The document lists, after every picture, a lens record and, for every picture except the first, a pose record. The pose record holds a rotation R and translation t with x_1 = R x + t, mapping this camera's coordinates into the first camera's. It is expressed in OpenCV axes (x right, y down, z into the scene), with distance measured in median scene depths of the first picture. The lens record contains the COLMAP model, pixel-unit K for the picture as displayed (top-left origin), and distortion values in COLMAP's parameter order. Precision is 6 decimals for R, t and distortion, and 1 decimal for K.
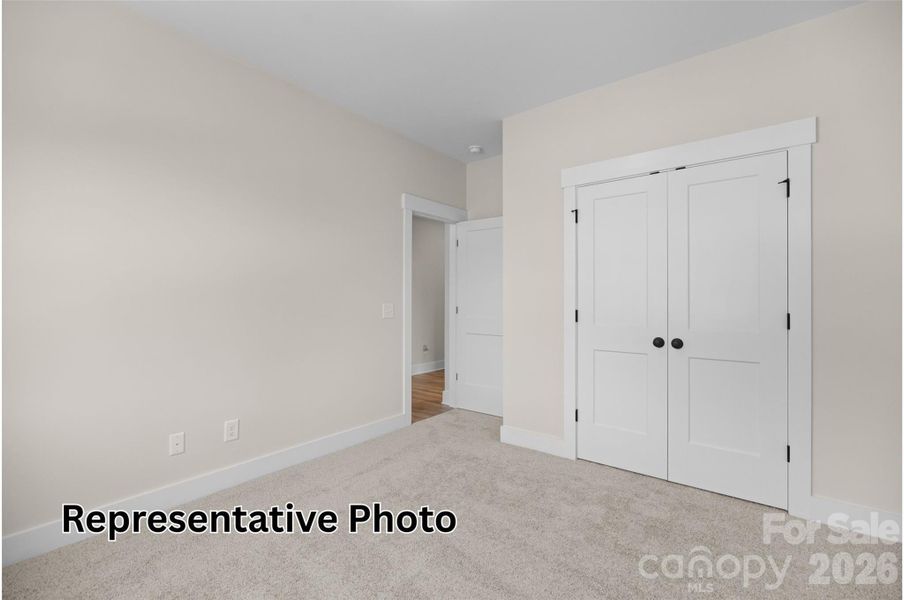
lens RADIAL K [[406.3, 0, 453.1], [0, 406.3, 298.9], [0, 0, 1]] dist [-0.003533, 0.000079]
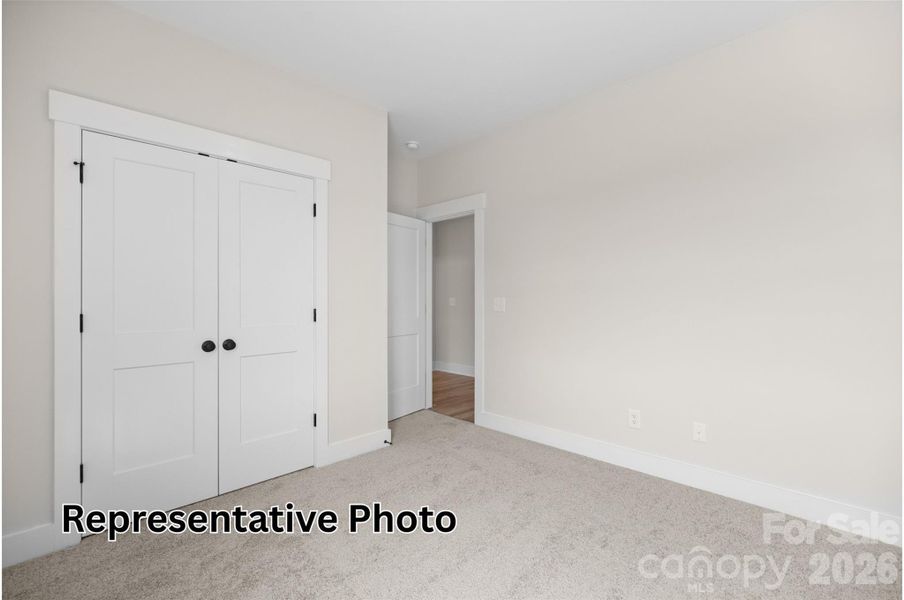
lens RADIAL K [[406.3, 0, 453.1], [0, 406.3, 298.9], [0, 0, 1]] dist [-0.003533, 0.000079]
pose [[0.121259, -0.002604, 0.992618, -0.321039], [0.000640, 0.999997, 0.002545, 0.001121], [-0.992621, 0.000327, 0.121260, 0.360556]]
